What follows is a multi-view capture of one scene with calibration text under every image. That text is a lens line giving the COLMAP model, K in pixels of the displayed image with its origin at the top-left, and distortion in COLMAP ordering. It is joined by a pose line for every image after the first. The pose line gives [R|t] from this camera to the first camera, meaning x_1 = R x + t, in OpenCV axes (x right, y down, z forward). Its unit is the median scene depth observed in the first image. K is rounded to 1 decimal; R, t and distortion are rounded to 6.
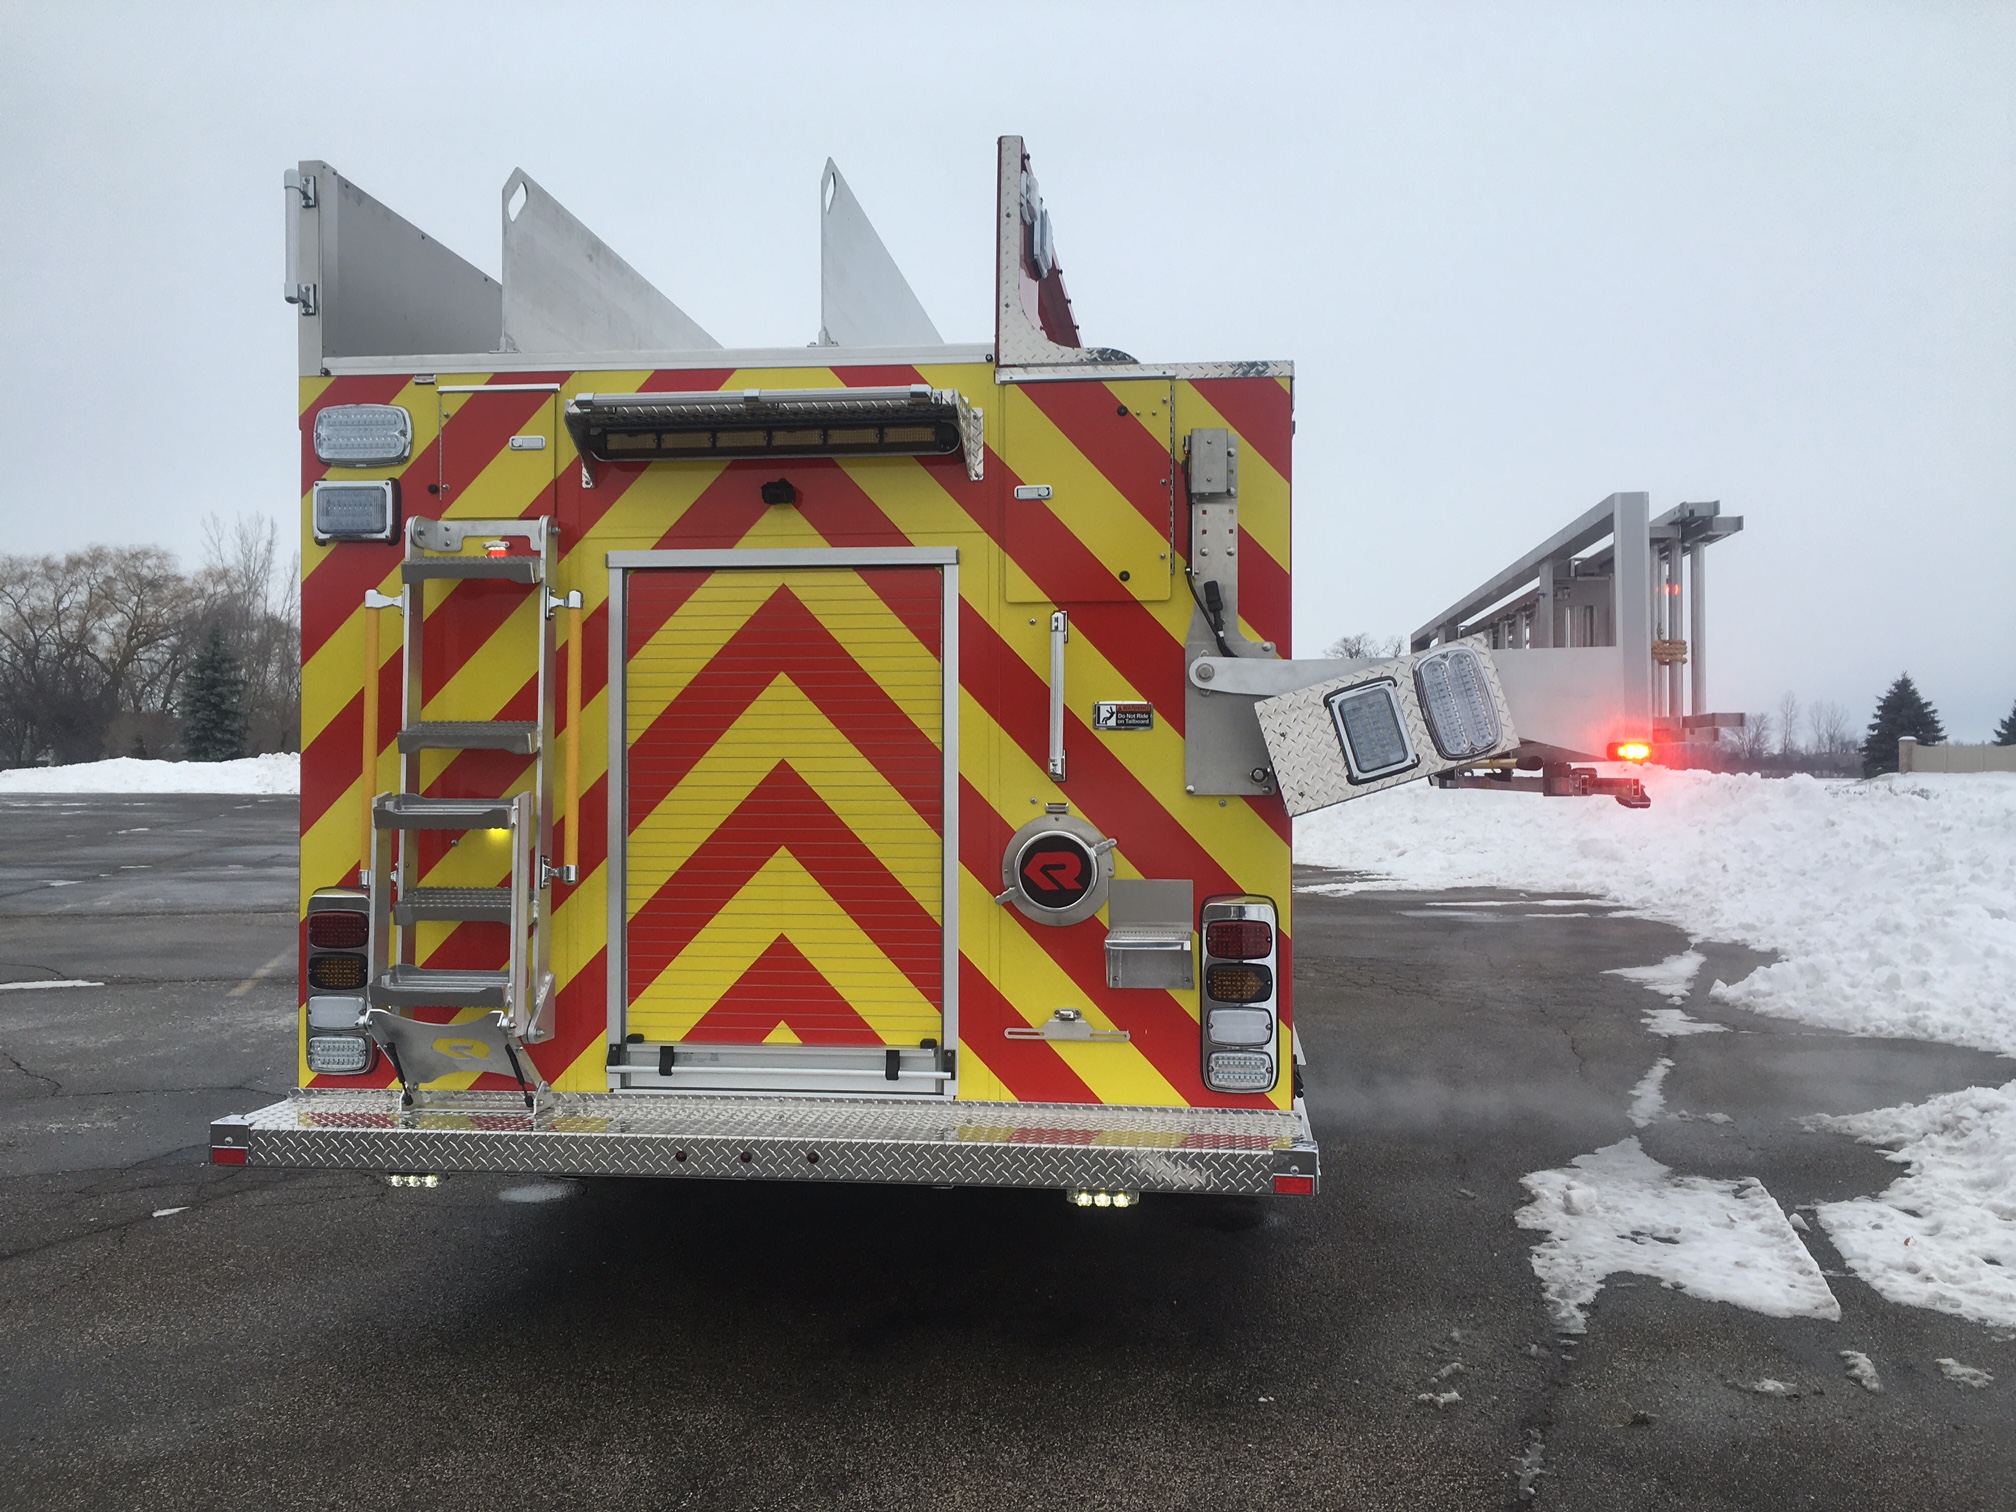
lens RADIAL K [[1697.9, 0, 1012.1], [0, 1697.9, 731.9], [0, 0, 1]] dist [0.082196, -0.110089]
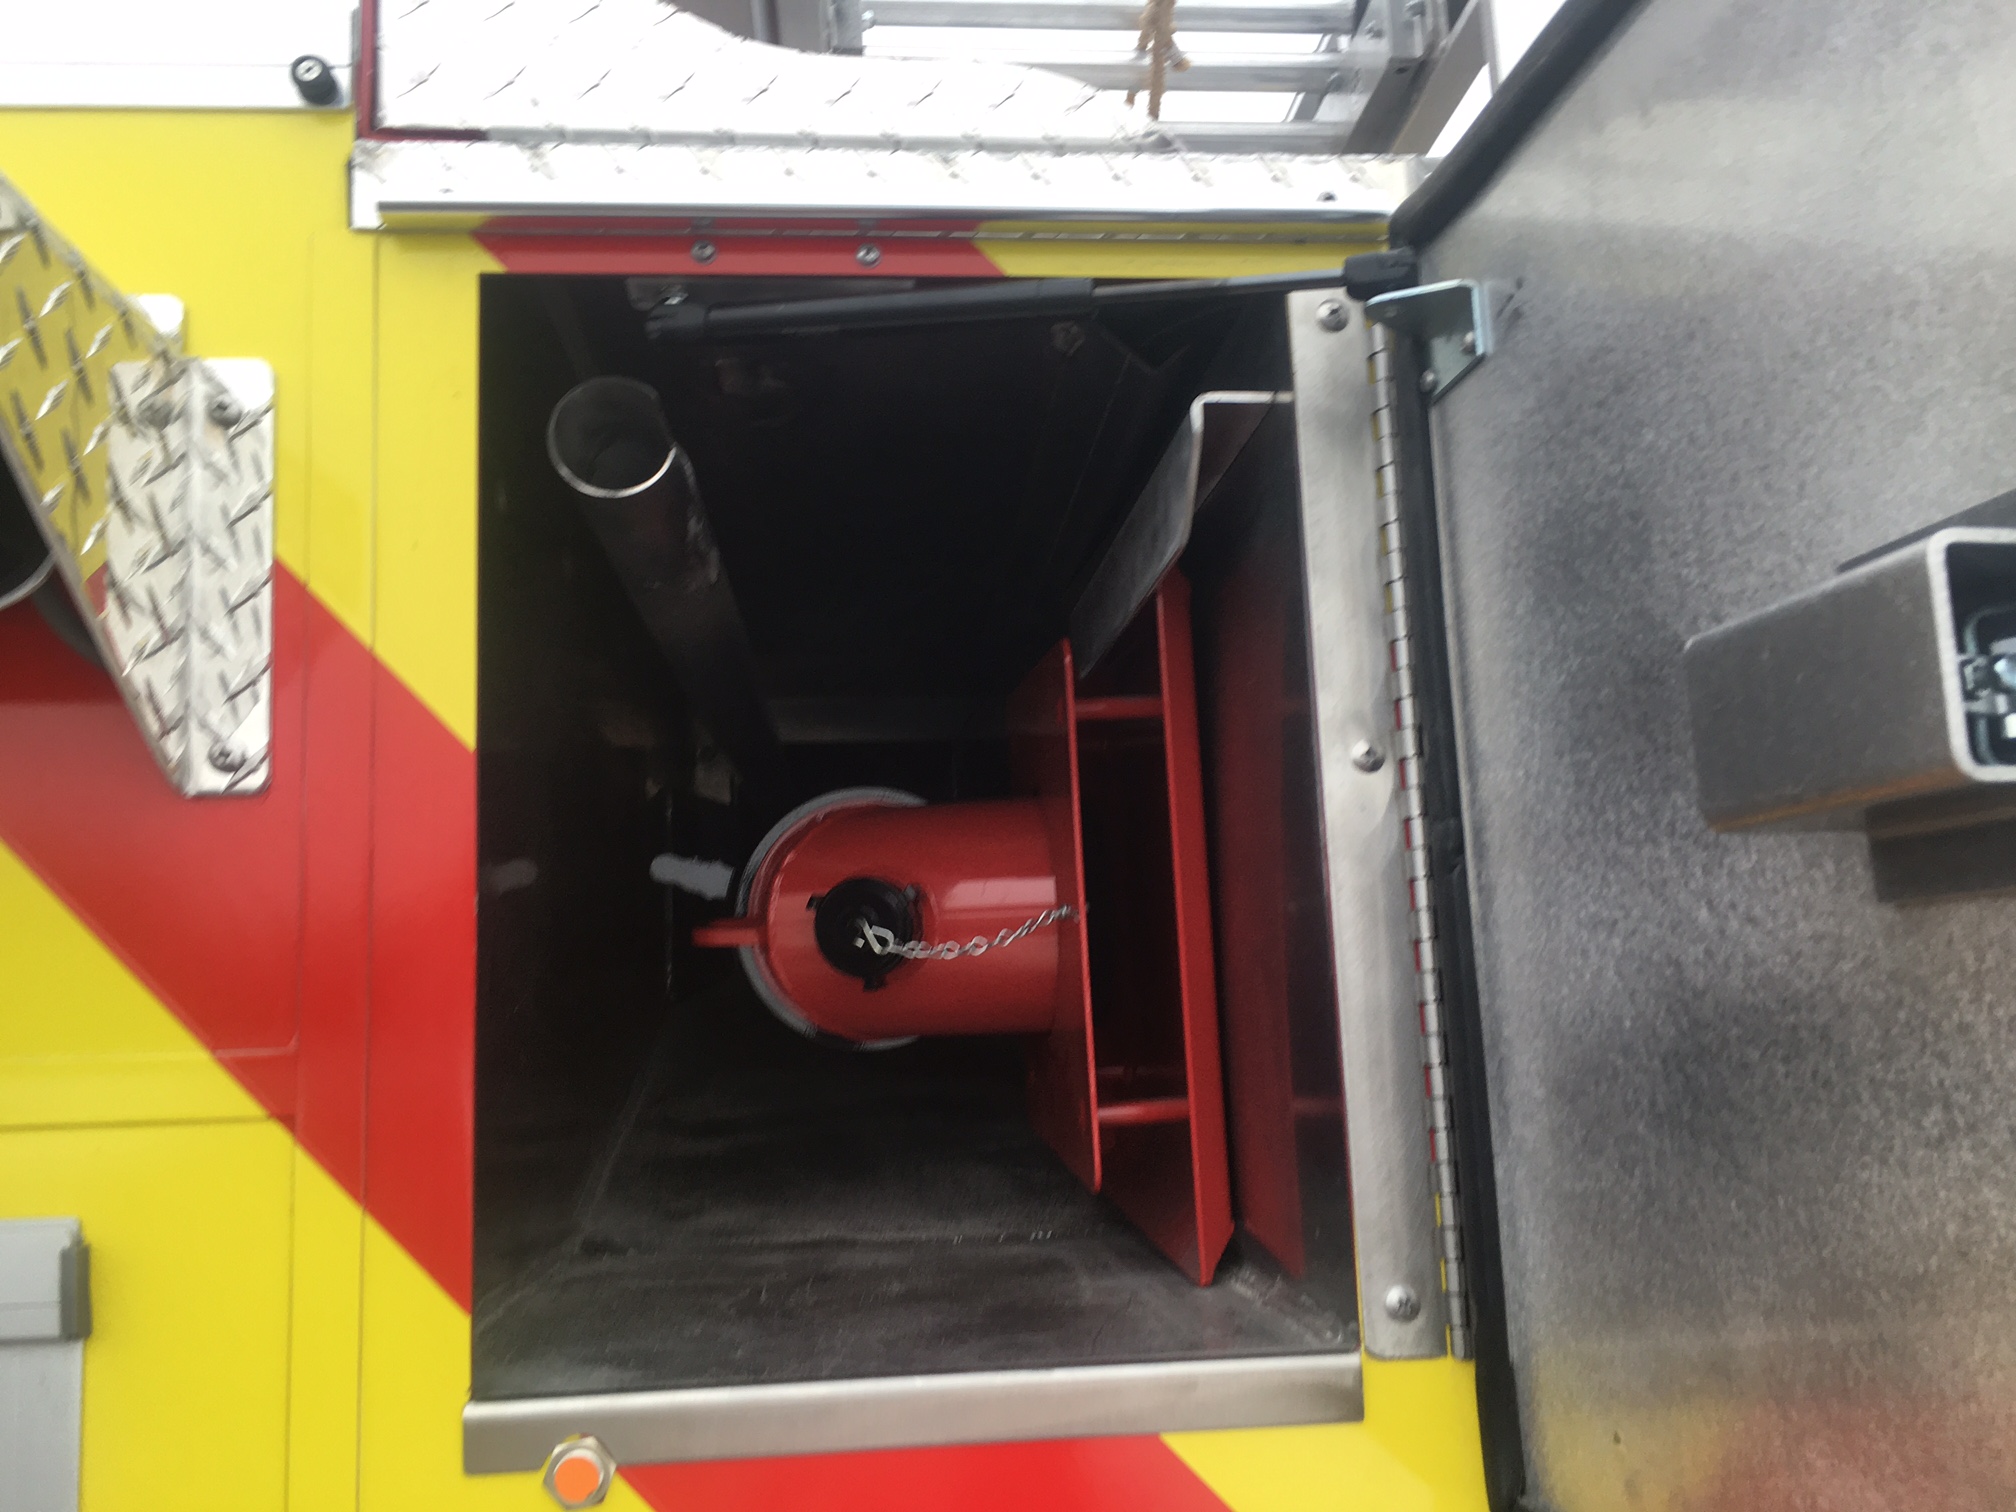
lens RADIAL K [[1707.8, 0, 1000.3], [0, 1707.8, 744.9], [0, 0, 1]] dist [0.078993, -0.118161]
pose [[0.977860, -0.013633, 0.208814, 0.016211], [0.036238, 0.993831, -0.104816, -0.130851], [-0.206097, 0.110062, 0.972322, 0.812084]]
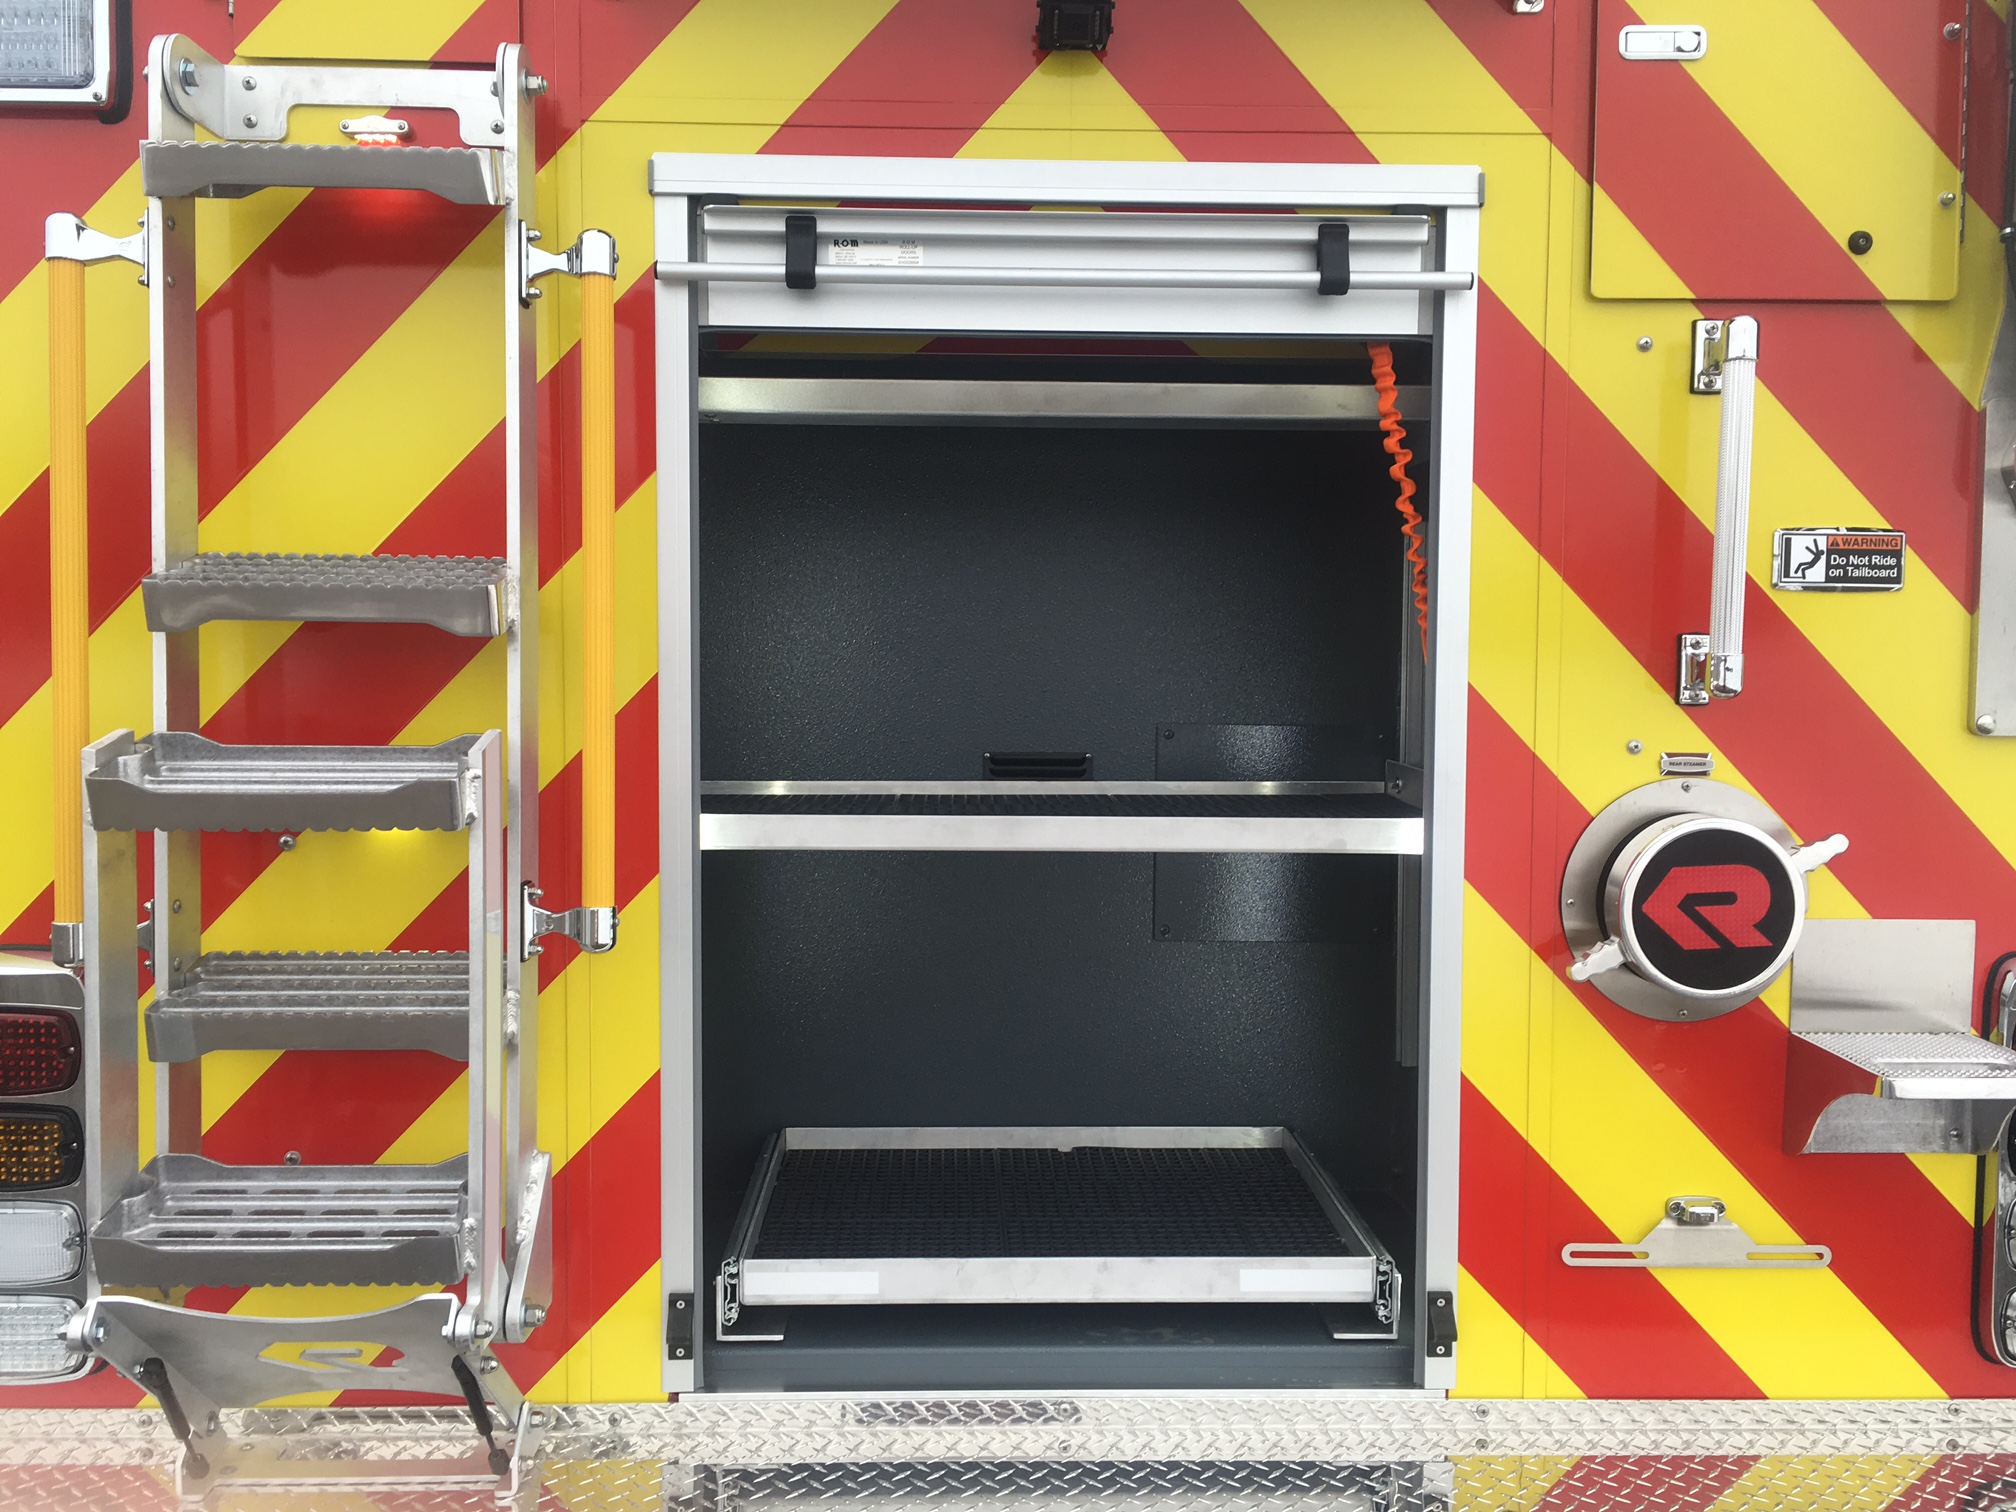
lens RADIAL K [[1707.8, 0, 1000.3], [0, 1707.8, 744.9], [0, 0, 1]] dist [0.078993, -0.118161]
pose [[0.989796, -0.001687, 0.142485, -0.213557], [-0.009326, 0.997019, 0.076591, 0.006192], [-0.142189, -0.077138, 0.986829, 0.558473]]
